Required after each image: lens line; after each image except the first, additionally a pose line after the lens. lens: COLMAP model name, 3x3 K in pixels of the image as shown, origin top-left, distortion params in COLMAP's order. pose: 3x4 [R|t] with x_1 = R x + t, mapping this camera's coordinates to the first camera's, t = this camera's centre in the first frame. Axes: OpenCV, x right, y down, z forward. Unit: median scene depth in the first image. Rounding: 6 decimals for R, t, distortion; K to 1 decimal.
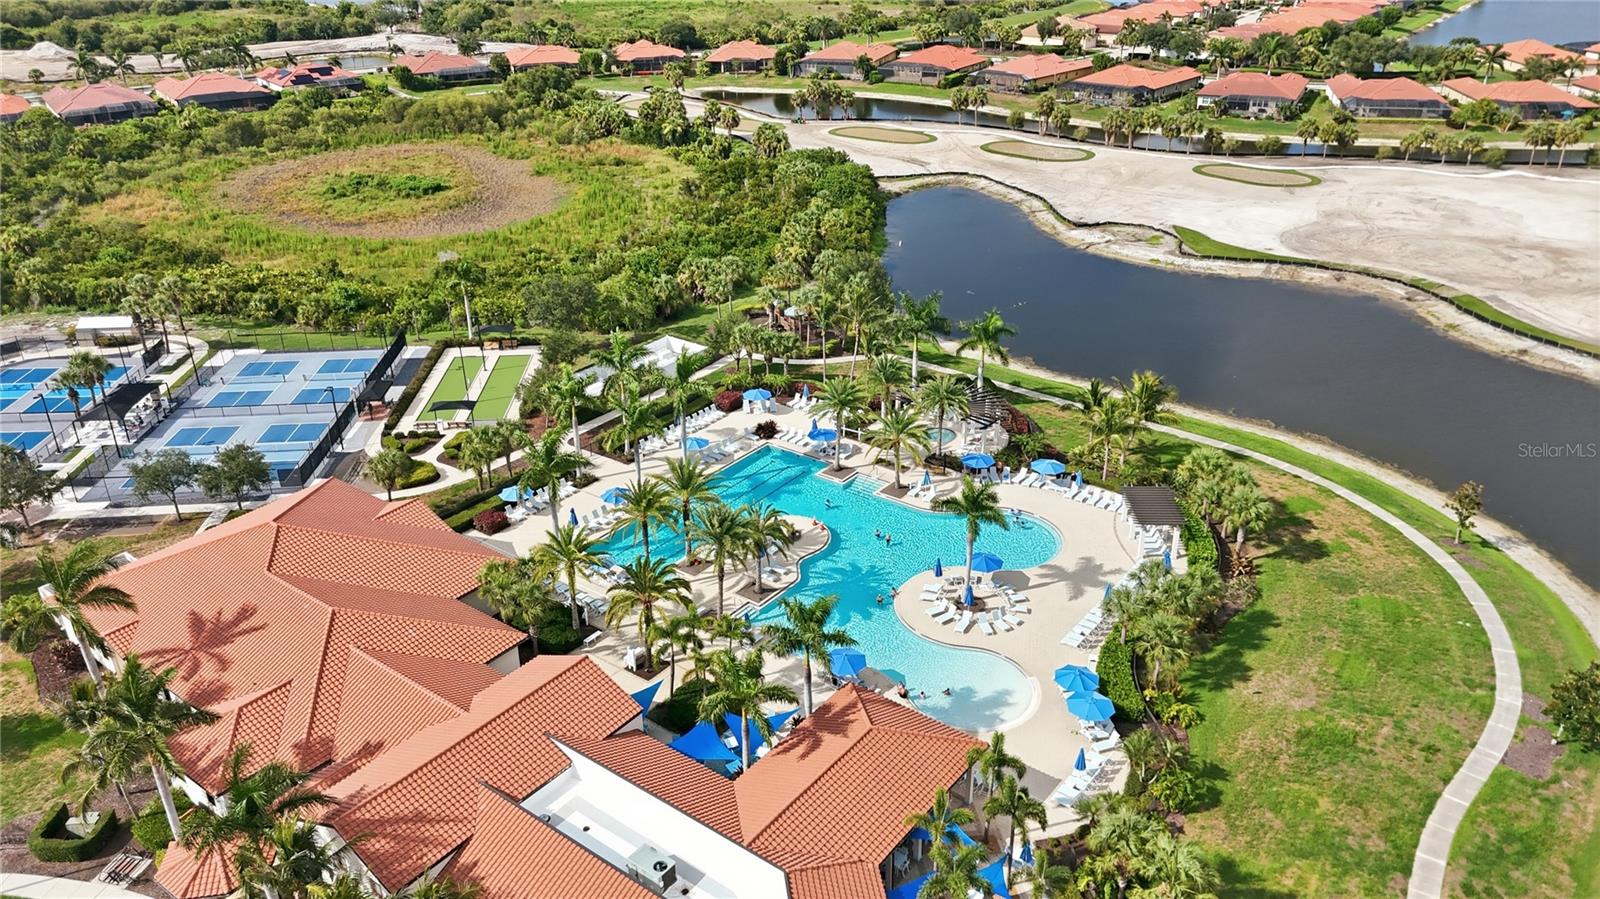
lens RADIAL K [[1127.5, 0, 800.0], [0, 1127.5, 449.5], [0, 0, 1]] dist [0.009424, -0.044599]
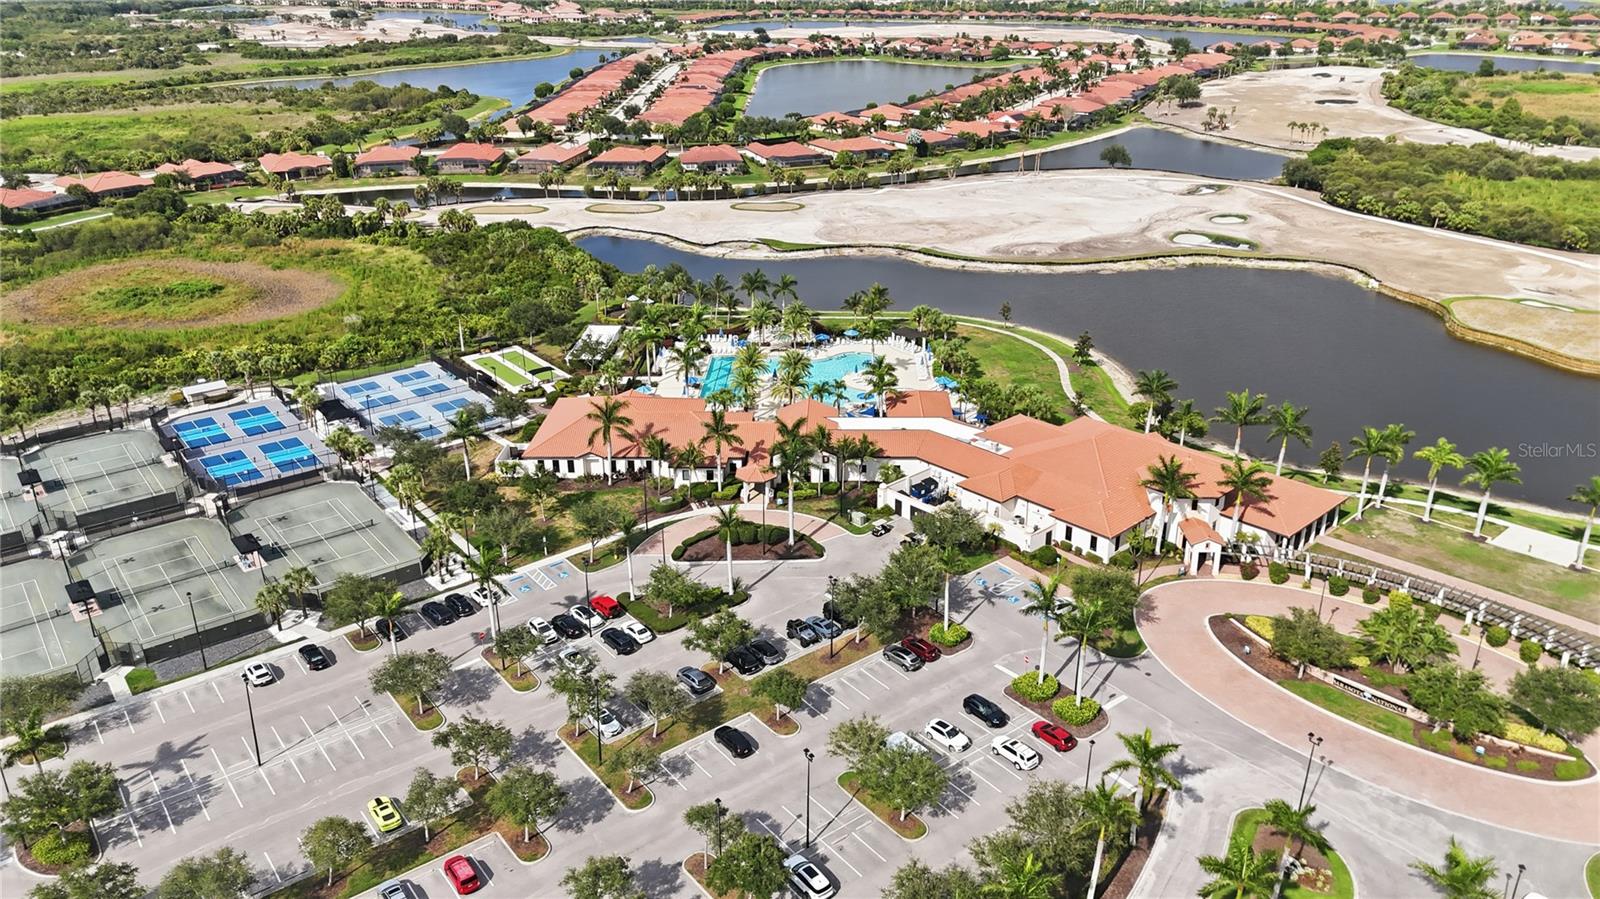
lens RADIAL K [[1127.5, 0, 800.0], [0, 1127.5, 449.5], [0, 0, 1]] dist [0.009424, -0.044599]
pose [[0.802812, -0.223795, 0.552638, -0.547076], [0.256546, 0.966352, 0.018650, 0.081944], [-0.538216, 0.126805, 0.833213, -0.359275]]
